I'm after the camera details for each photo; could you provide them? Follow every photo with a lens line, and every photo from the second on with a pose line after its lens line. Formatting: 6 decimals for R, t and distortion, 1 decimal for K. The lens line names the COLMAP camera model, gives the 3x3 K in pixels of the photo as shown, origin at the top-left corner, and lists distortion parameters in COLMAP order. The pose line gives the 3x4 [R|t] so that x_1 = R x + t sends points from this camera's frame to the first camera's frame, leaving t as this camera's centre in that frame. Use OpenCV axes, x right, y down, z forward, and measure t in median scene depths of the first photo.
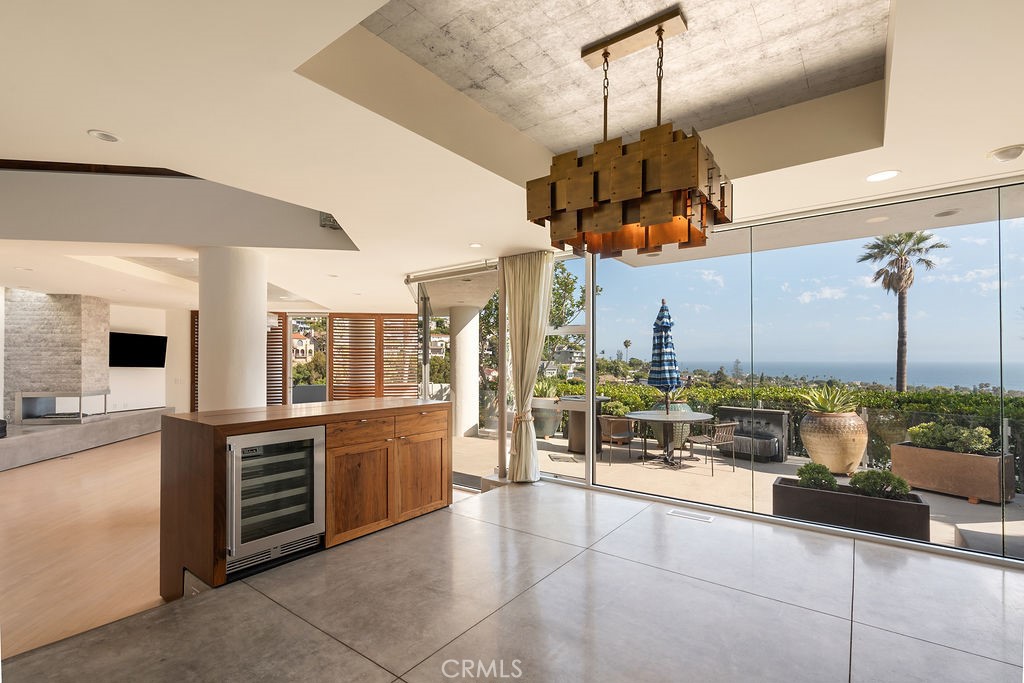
lens RADIAL K [[462.6, 0, 507.9], [0, 462.6, 355.7], [0, 0, 1]] dist [-0.001274, -0.000108]
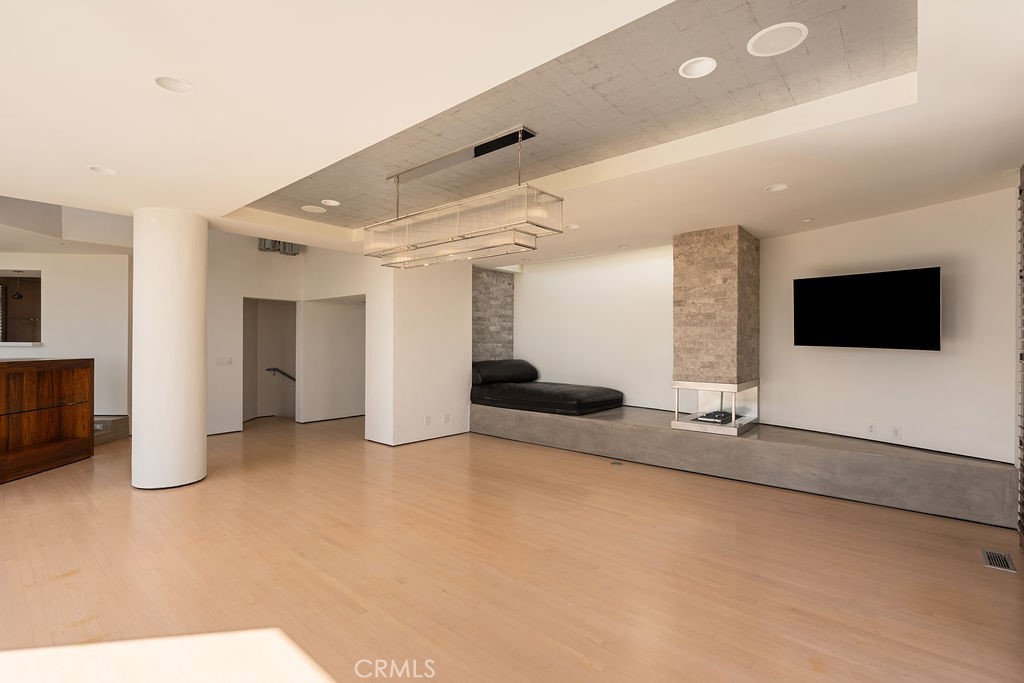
lens RADIAL K [[456.5, 0, 512.0], [0, 456.5, 341.5], [0, 0, 1]] dist [-0.000382, -0.000018]
pose [[-0.726415, 0.003520, -0.687248, -0.680576], [0.005183, 0.999987, -0.000356, 0.048238], [0.687237, -0.003821, -0.726423, 2.995488]]
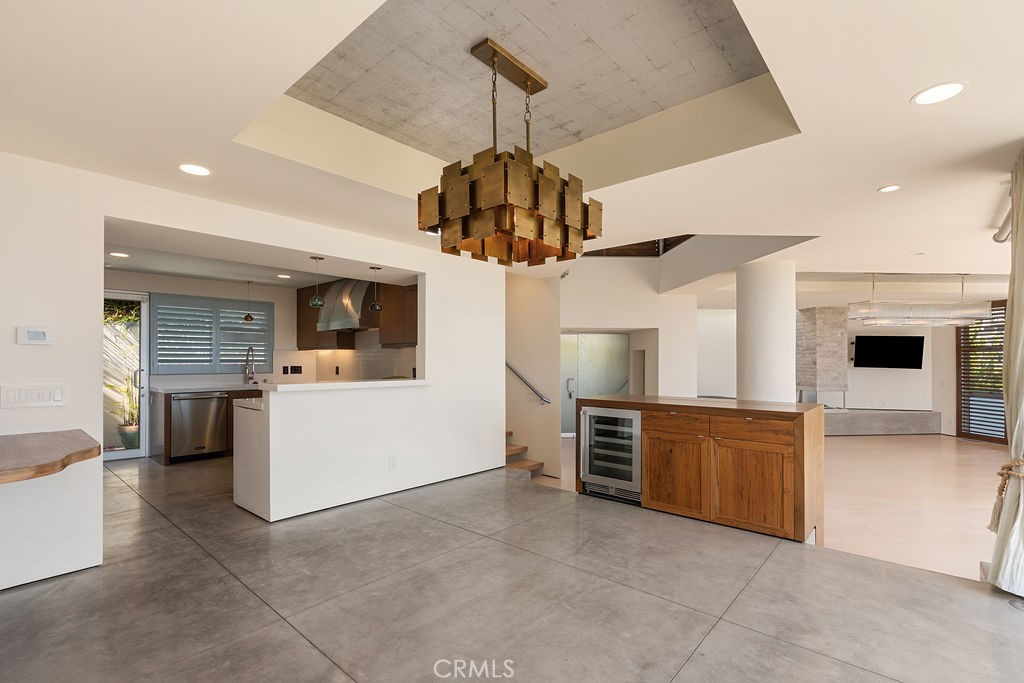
lens RADIAL K [[470.7, 0, 507.7], [0, 470.7, 356.9], [0, 0, 1]] dist [-0.000985, 0.000034]
pose [[-0.075039, -0.008743, -0.997142, 0.835466], [0.007635, 0.999927, -0.009342, 0.008980], [0.997151, -0.008314, -0.074966, 0.647004]]
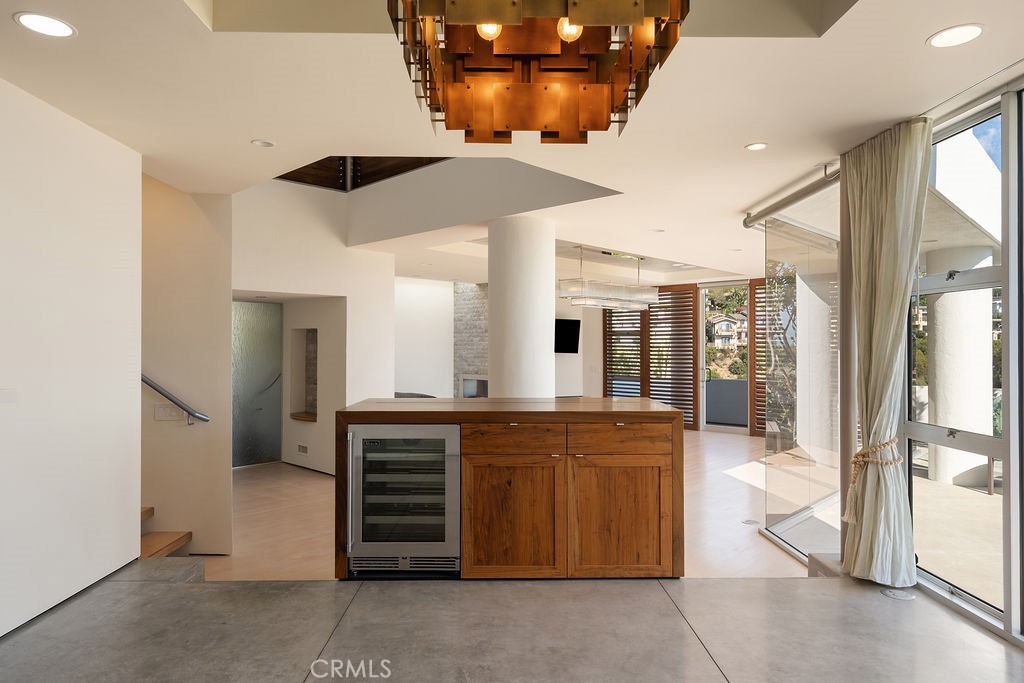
lens RADIAL K [[623.6, 0, 512.0], [0, 623.6, 341.5], [0, 0, 1]] dist [0.004824, 0.002232]
pose [[0.619260, -0.005520, -0.785167, 0.453917], [0.006917, 0.999975, -0.001574, 0.007684], [0.785156, -0.004456, 0.619282, 0.356076]]
